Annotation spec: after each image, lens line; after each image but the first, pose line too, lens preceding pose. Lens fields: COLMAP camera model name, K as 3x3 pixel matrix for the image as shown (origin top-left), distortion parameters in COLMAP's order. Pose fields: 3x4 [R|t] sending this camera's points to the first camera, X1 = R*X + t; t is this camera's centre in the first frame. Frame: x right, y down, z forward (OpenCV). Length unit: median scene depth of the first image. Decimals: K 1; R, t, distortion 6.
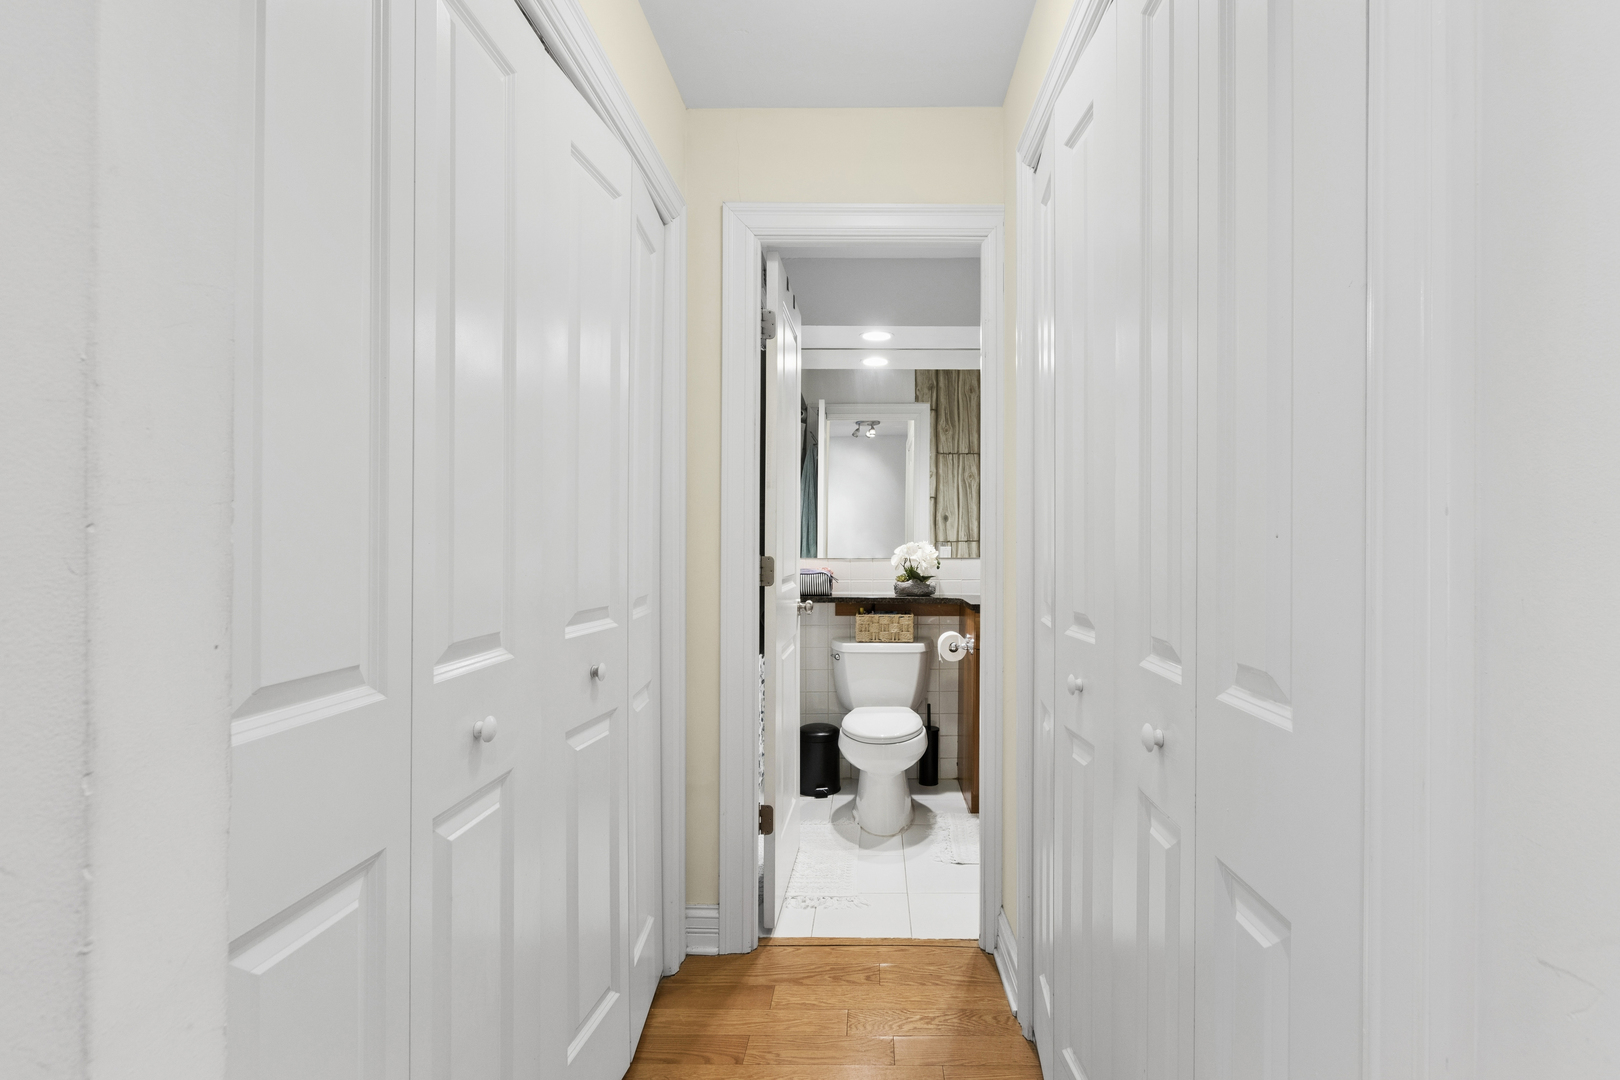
lens RADIAL K [[706.5, 0, 810.0], [0, 706.5, 540.0], [0, 0, 1]] dist [0.000758, -0.000232]
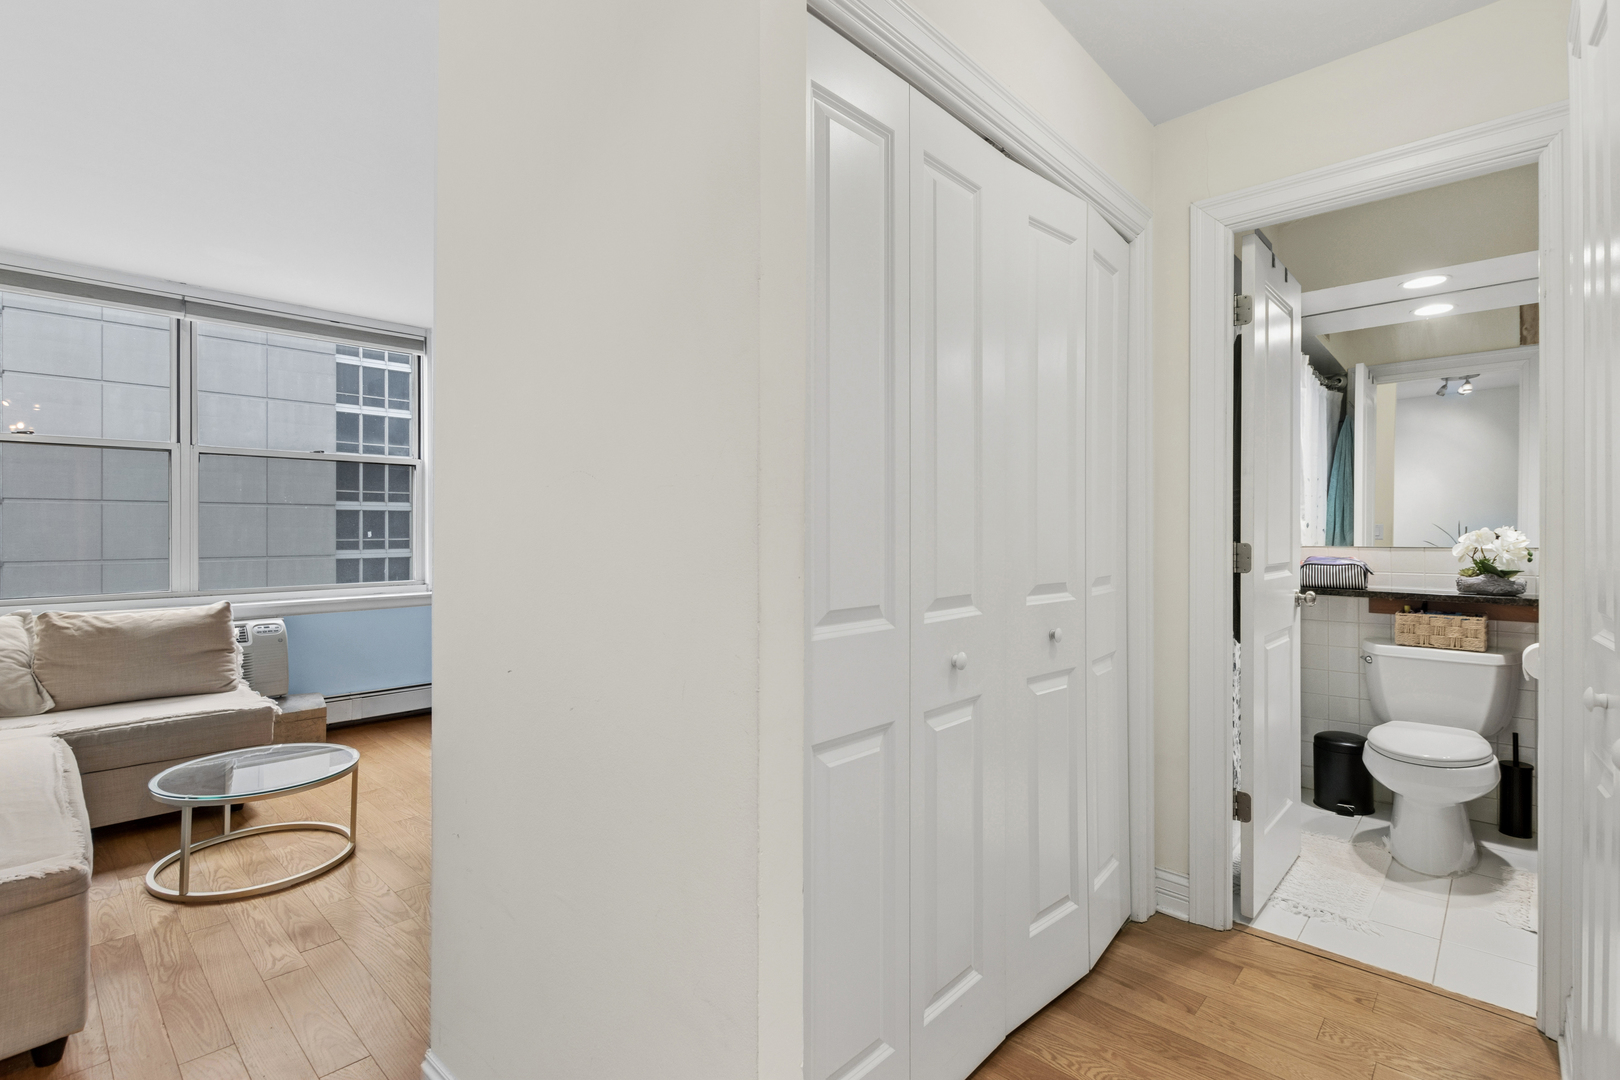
lens RADIAL K [[749.4, 0, 809.3], [0, 749.4, 527.4], [0, 0, 1]] dist [-0.000236, -0.000335]
pose [[0.731502, -0.005683, -0.681815, 0.199969], [0.006417, 0.999978, -0.001451, -0.001322], [0.681809, -0.003313, 0.731523, -0.178497]]
